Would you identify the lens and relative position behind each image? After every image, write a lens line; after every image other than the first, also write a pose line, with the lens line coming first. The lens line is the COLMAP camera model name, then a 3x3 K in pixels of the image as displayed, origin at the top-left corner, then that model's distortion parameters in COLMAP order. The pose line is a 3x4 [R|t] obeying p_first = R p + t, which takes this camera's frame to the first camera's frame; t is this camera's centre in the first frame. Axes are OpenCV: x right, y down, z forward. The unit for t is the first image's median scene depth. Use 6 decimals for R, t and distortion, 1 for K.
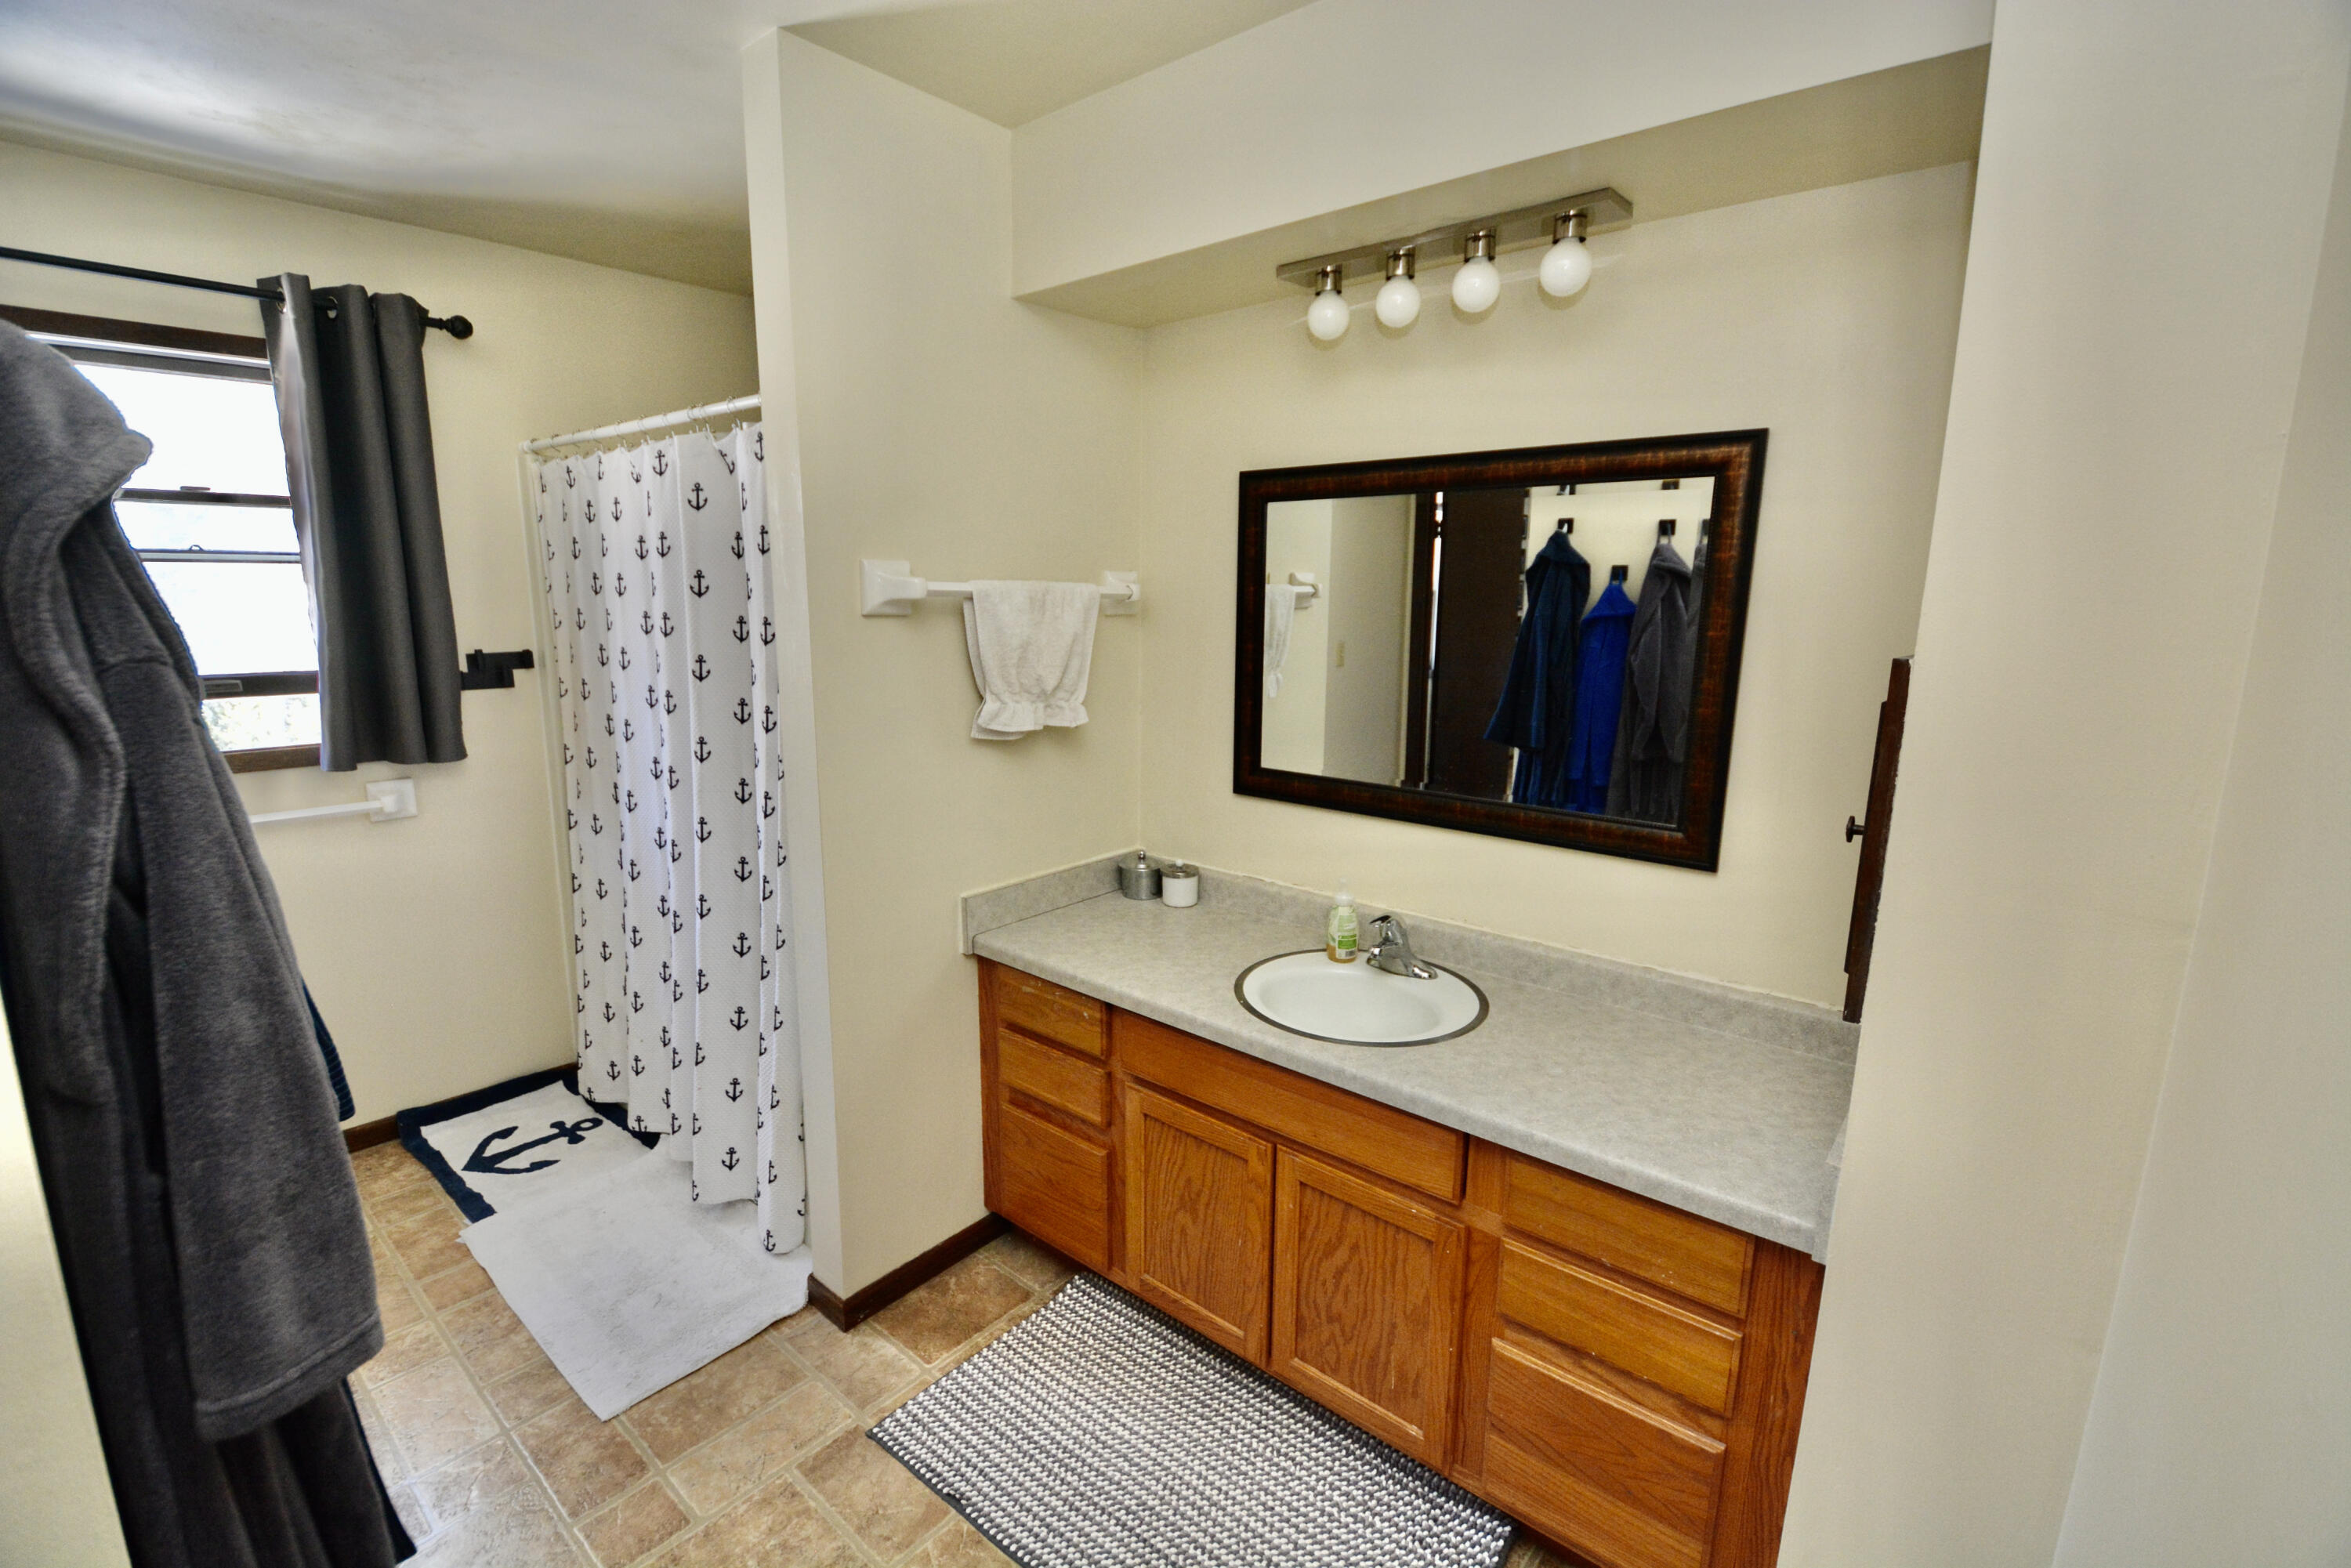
lens RADIAL K [[1029.9, 0, 1178.6], [0, 1029.9, 775.0], [0, 0, 1]] dist [0.007518, -0.015374]
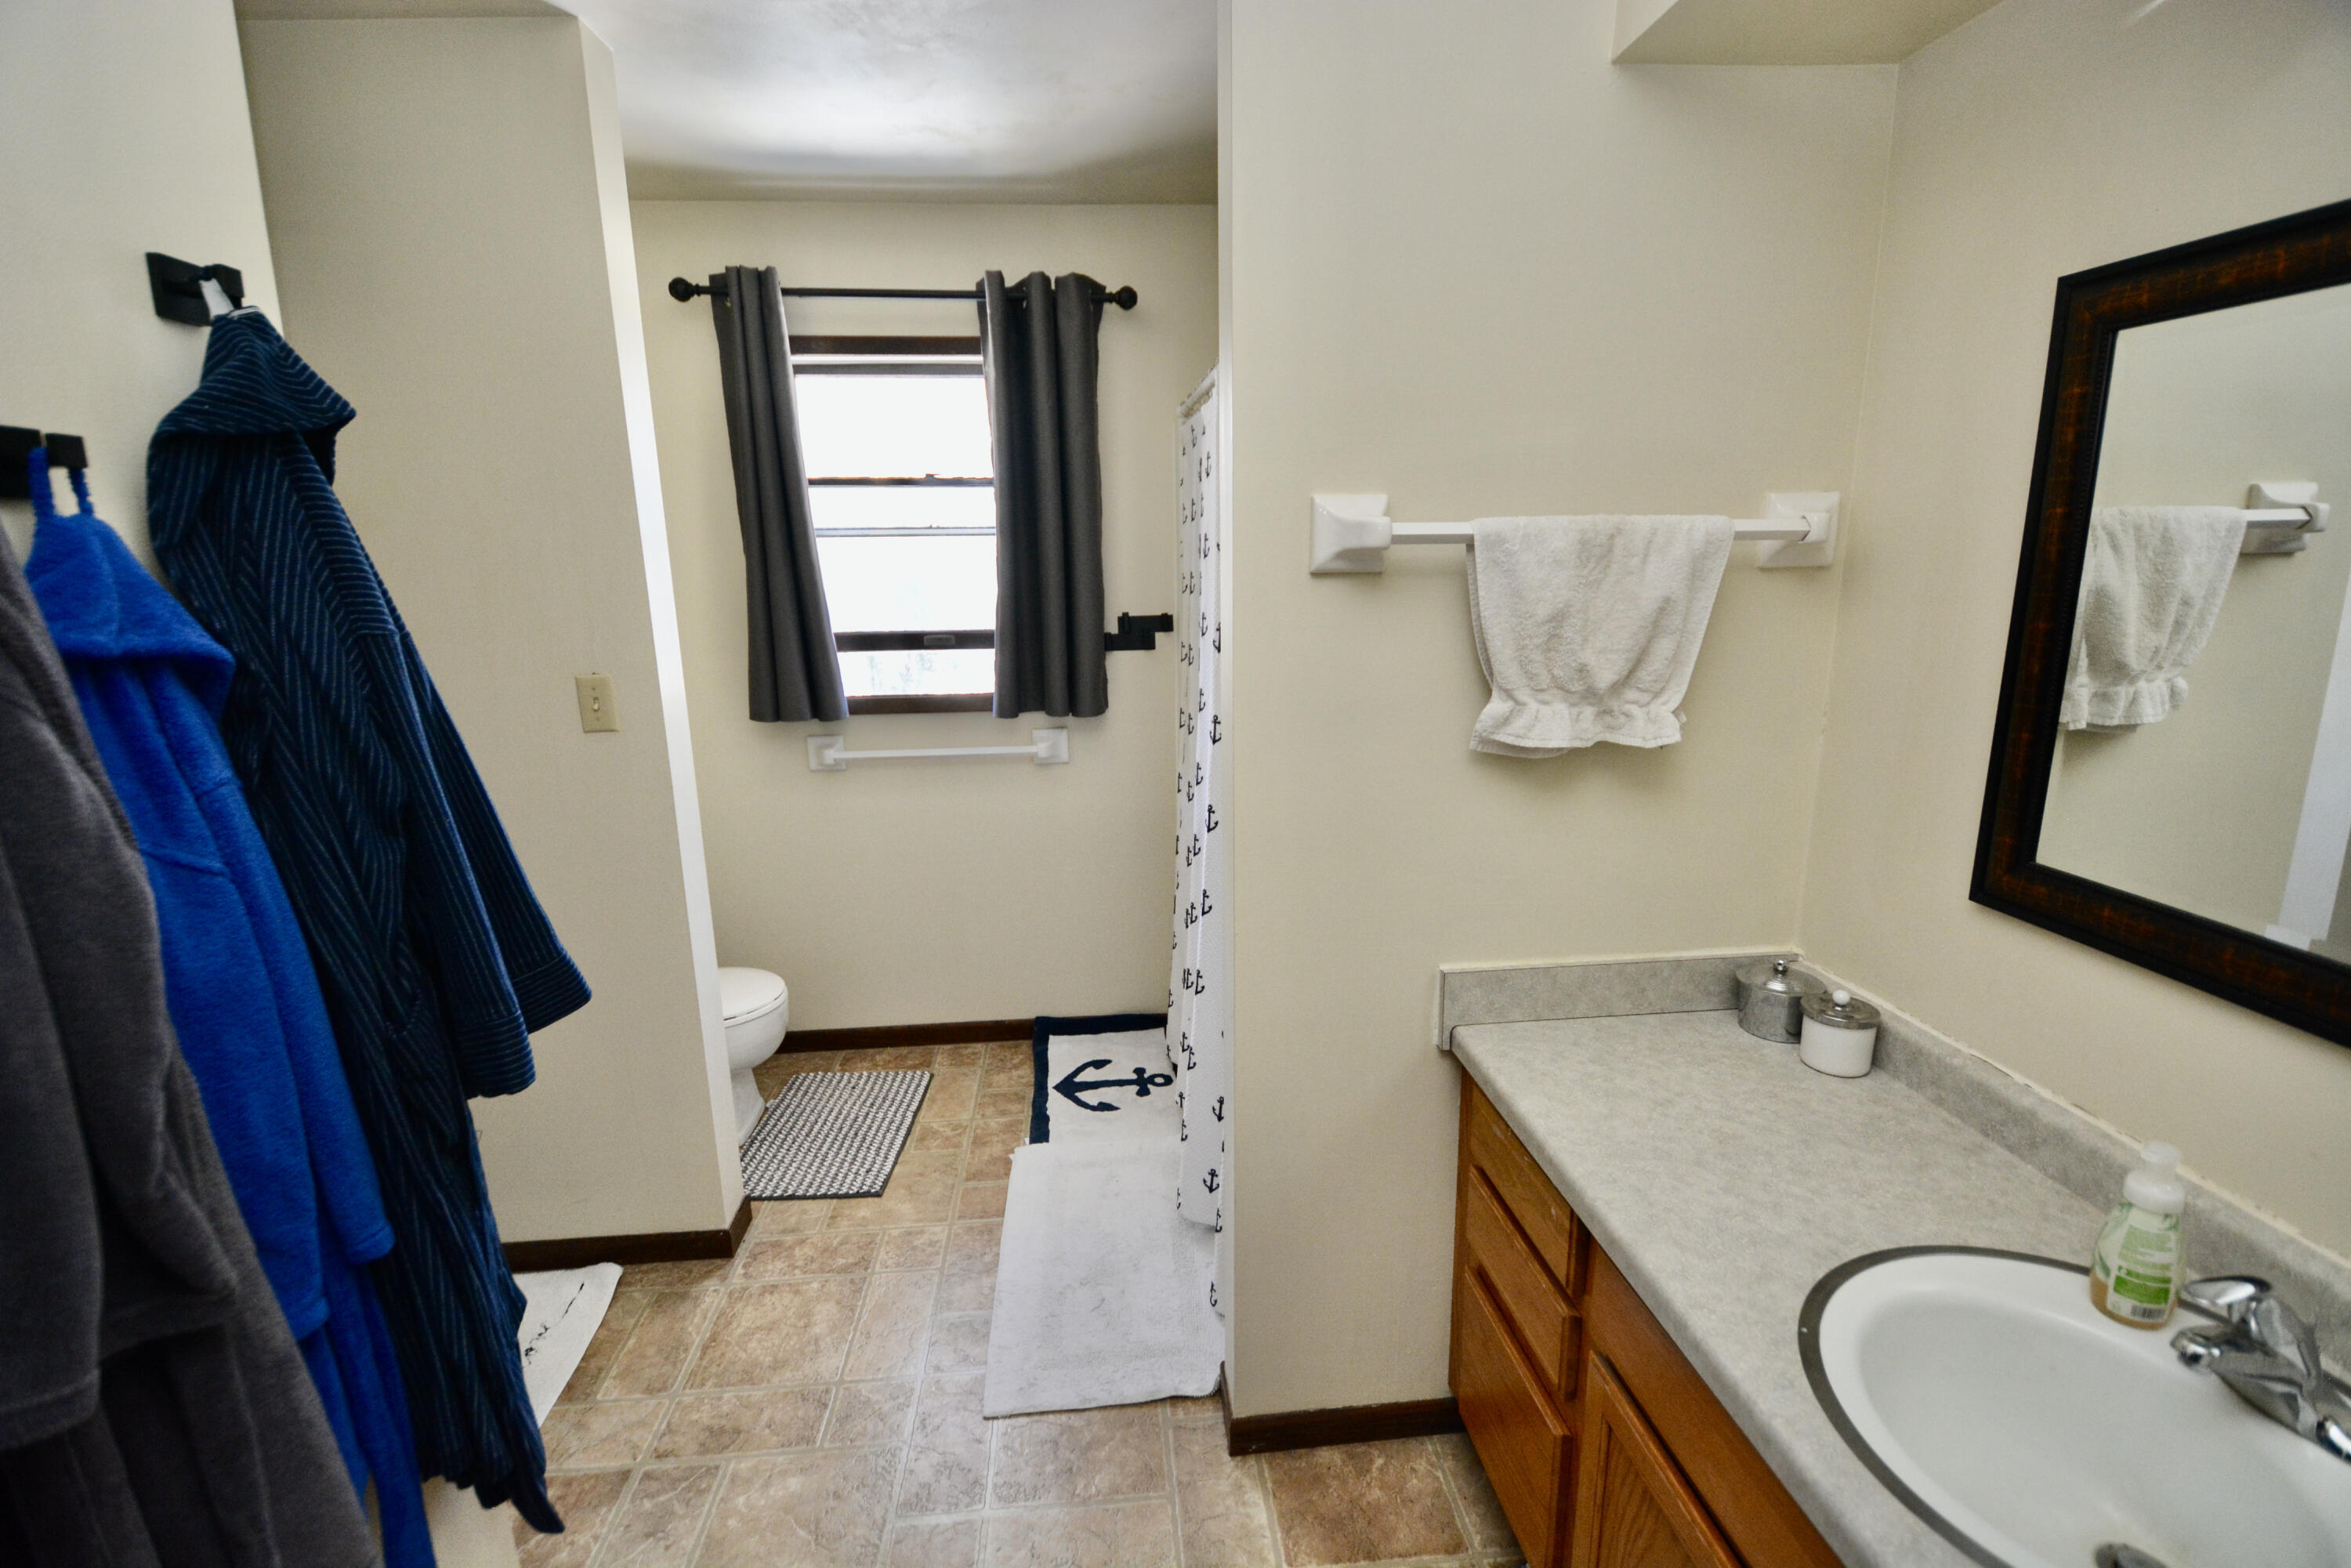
lens RADIAL K [[1029.9, 0, 1162.4], [0, 1029.9, 783.7], [0, 0, 1]] dist [0.007518, -0.015374]
pose [[0.706495, 0.128172, -0.696015, 0.121400], [-0.097840, 0.991709, 0.083311, -0.045474], [0.700922, 0.009239, 0.713178, 0.321997]]
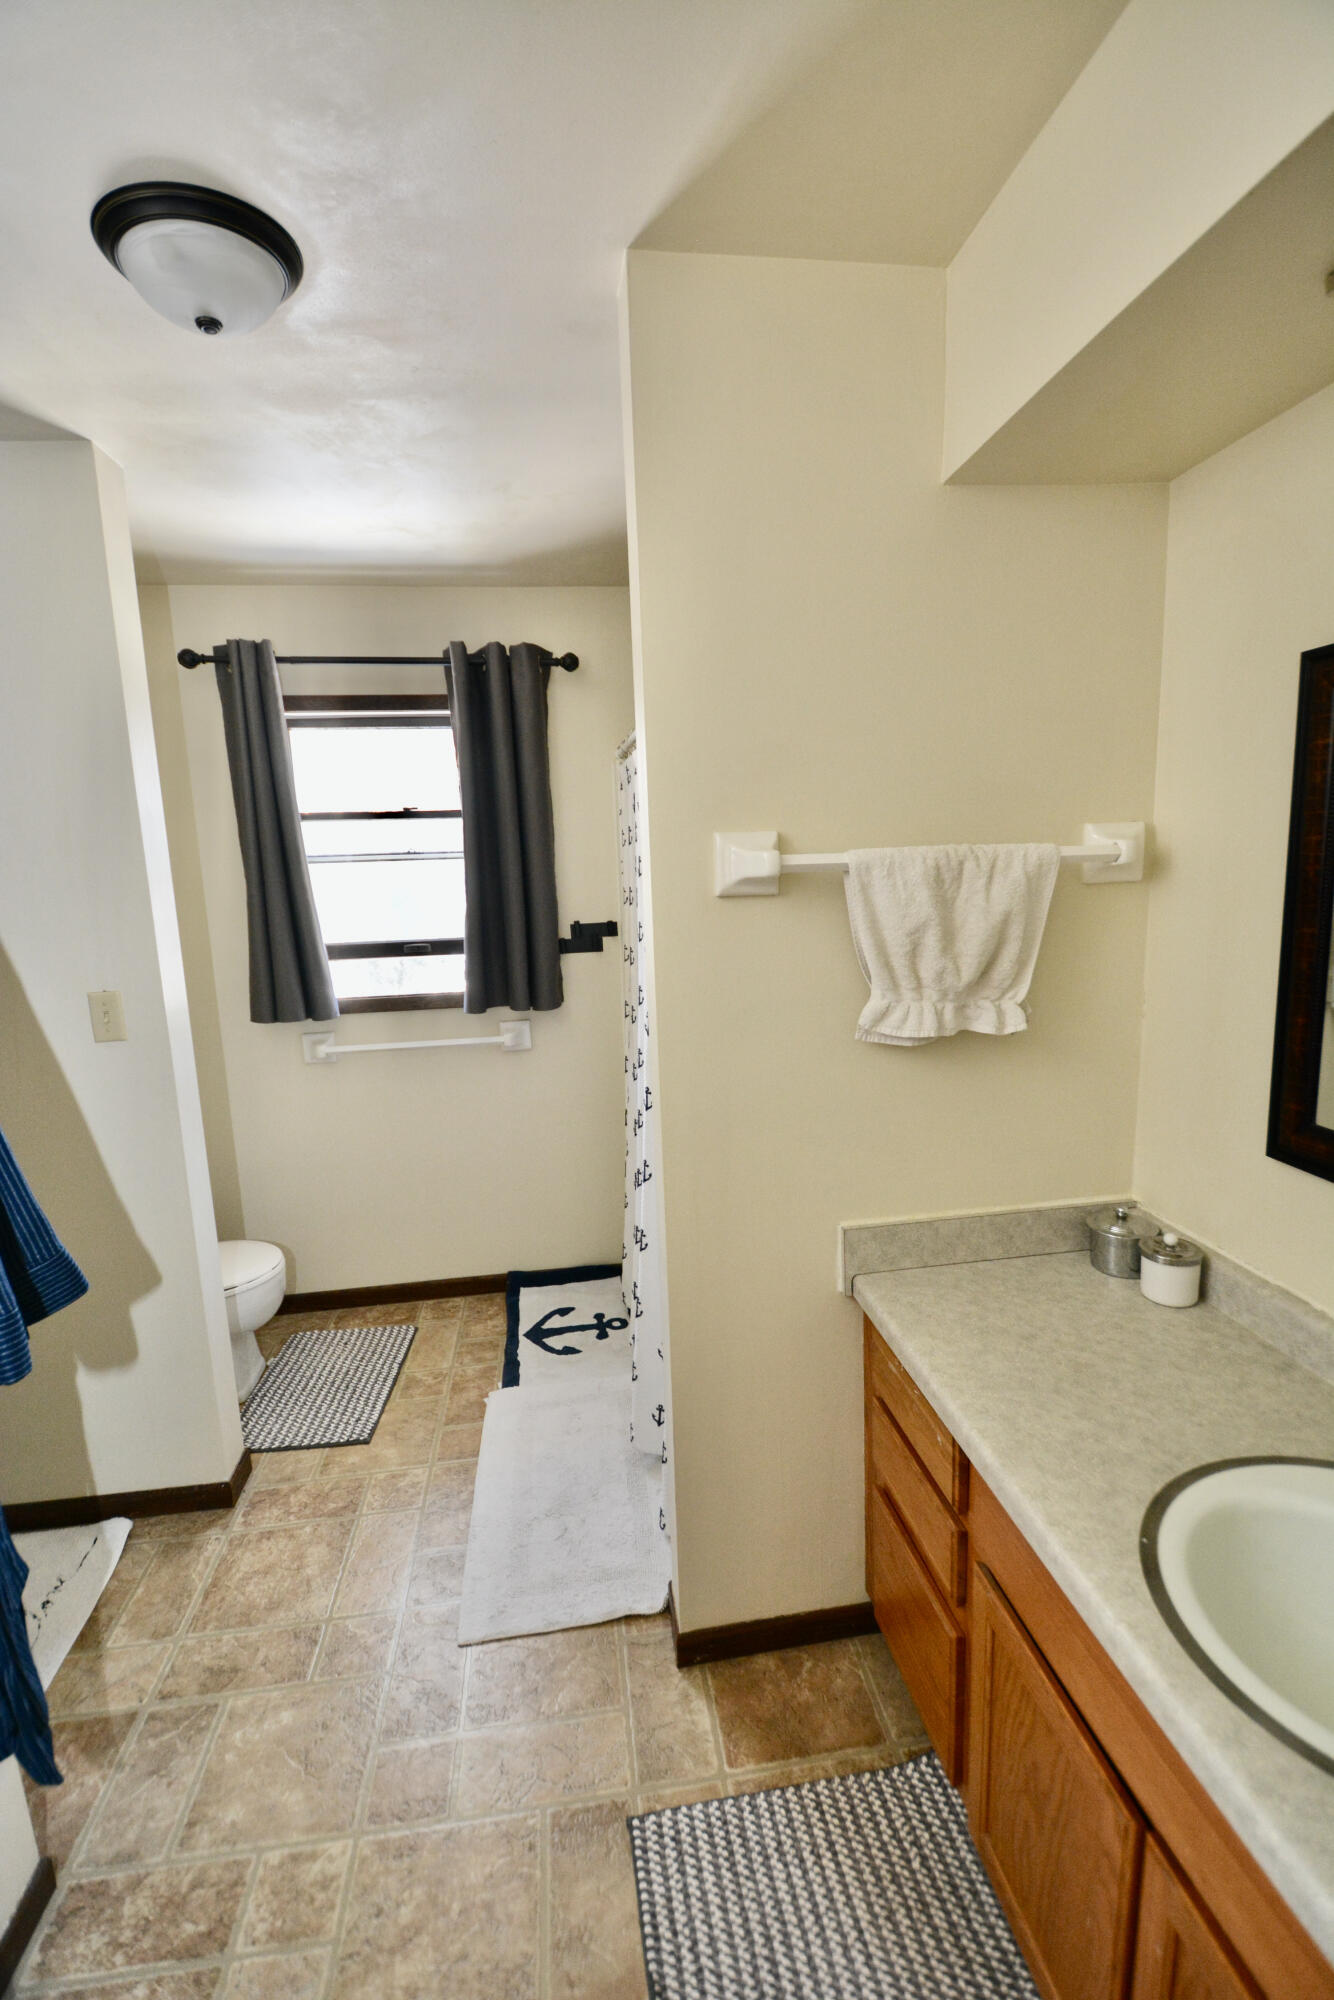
lens RADIAL K [[876.2, 0, 668.8], [0, 876.2, 1002.5], [0, 0, 1]] dist [0.007518, -0.015374]
pose [[0.742747, 0.066963, -0.666215, 0.134323], [-0.070663, 0.997269, 0.021458, -0.062673], [0.665833, 0.031139, 0.745451, 0.336116]]
